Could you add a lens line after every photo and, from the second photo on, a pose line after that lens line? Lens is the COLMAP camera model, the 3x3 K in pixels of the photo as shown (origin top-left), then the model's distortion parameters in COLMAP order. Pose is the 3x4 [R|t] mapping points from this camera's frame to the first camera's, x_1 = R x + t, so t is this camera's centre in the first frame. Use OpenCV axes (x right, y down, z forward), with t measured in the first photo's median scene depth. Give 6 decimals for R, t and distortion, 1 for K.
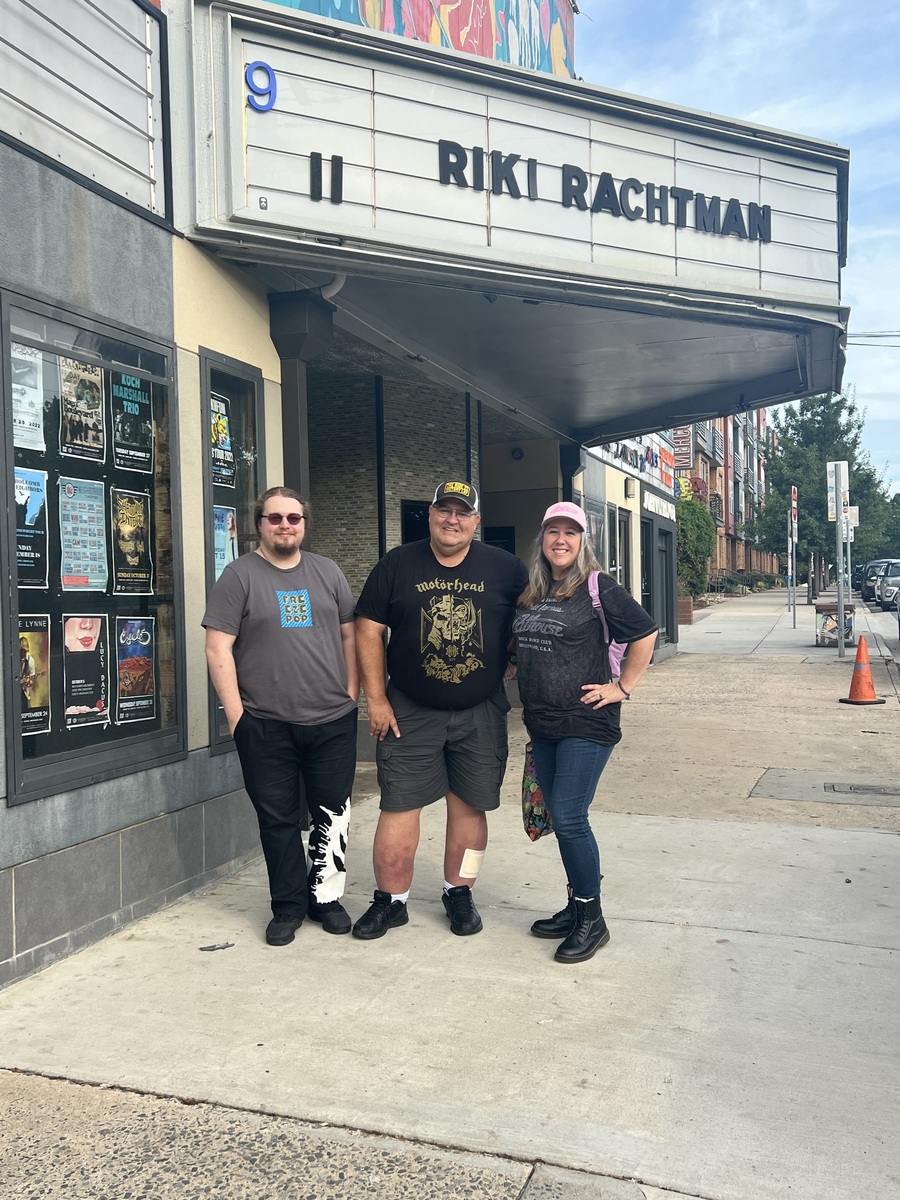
lens RADIAL K [[1111.4, 0, 450.0], [0, 1111.4, 600.0], [0, 0, 1]] dist [0.084437, -0.136636]
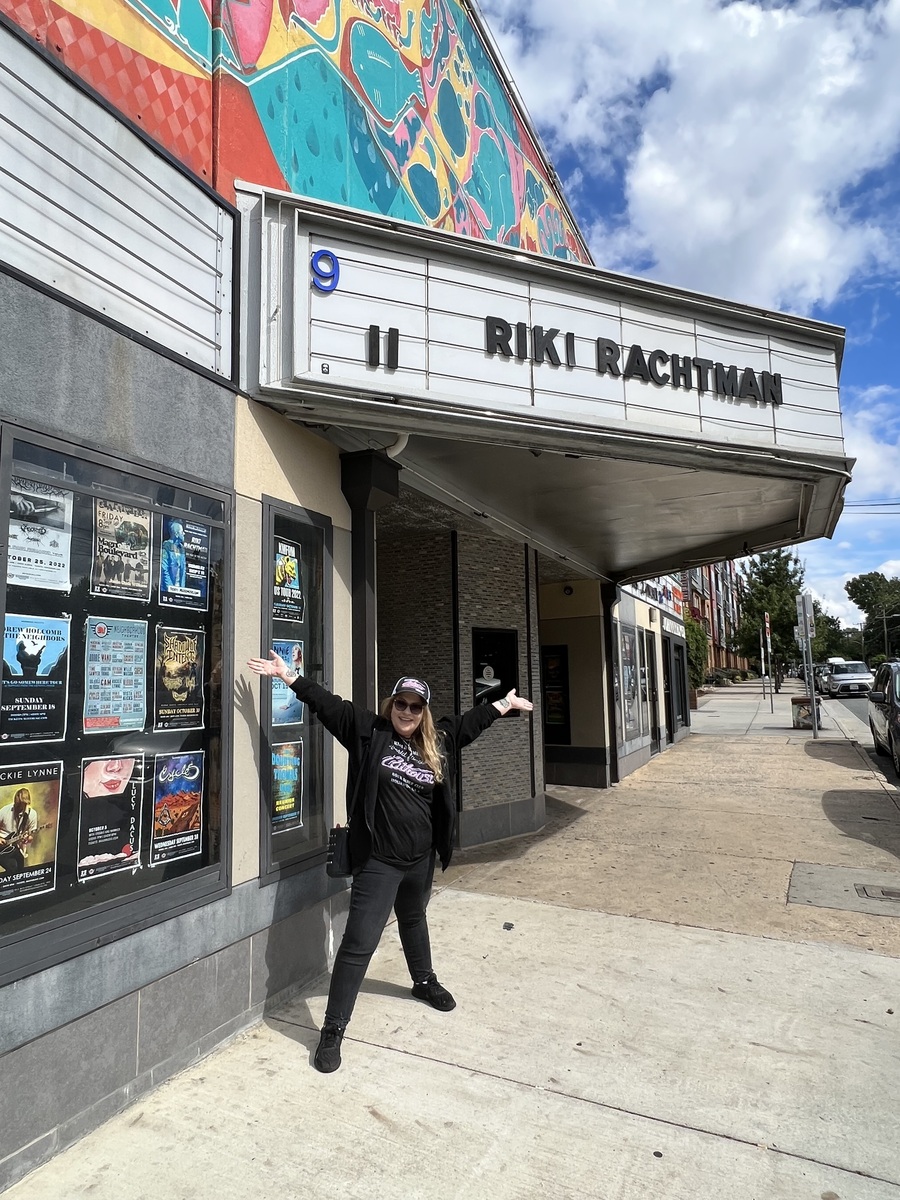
lens RADIAL K [[689.1, 0, 450.0], [0, 689.1, 600.0], [0, 0, 1]] dist [0.001410, -0.000088]
pose [[0.993297, -0.014659, -0.114653, 0.030388], [0.000495, 0.992457, -0.122595, -0.039983], [0.115585, 0.121717, 0.985812, 0.351035]]
